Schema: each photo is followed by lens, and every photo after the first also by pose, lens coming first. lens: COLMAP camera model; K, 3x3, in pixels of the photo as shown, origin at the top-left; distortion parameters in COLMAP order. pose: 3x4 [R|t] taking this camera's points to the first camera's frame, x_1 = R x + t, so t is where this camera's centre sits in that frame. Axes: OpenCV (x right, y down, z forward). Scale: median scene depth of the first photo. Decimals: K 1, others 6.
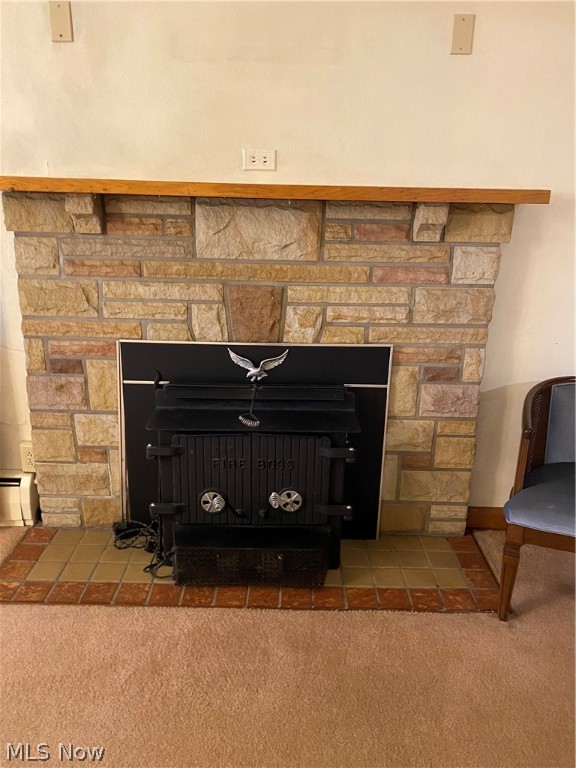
lens RADIAL K [[581.7, 0, 304.3], [0, 581.7, 388.9], [0, 0, 1]] dist [0.034100, -0.039230]
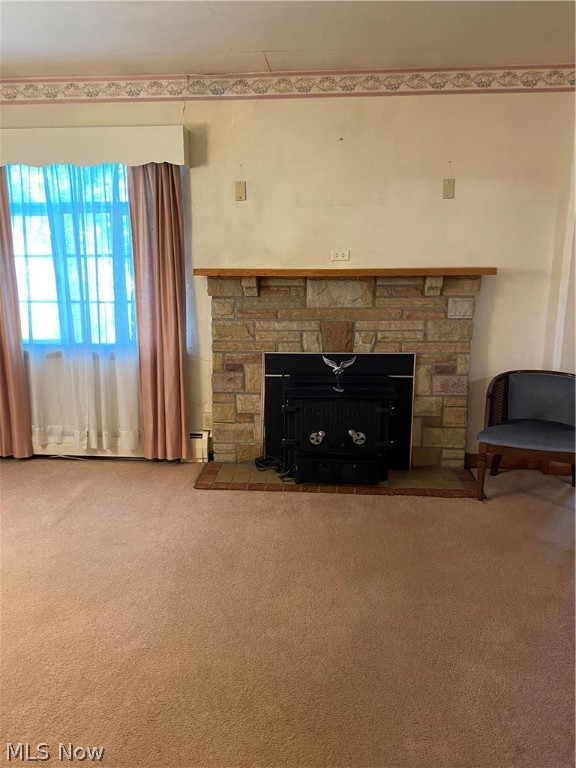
lens RADIAL K [[581.7, 0, 287.9], [0, 581.7, 378.2], [0, 0, 1]] dist [0.034100, -0.039230]
pose [[0.994959, -0.010405, -0.099745, -0.060864], [-0.000585, 0.993984, -0.109526, 0.201268], [0.100285, 0.109032, 0.988967, -0.810452]]
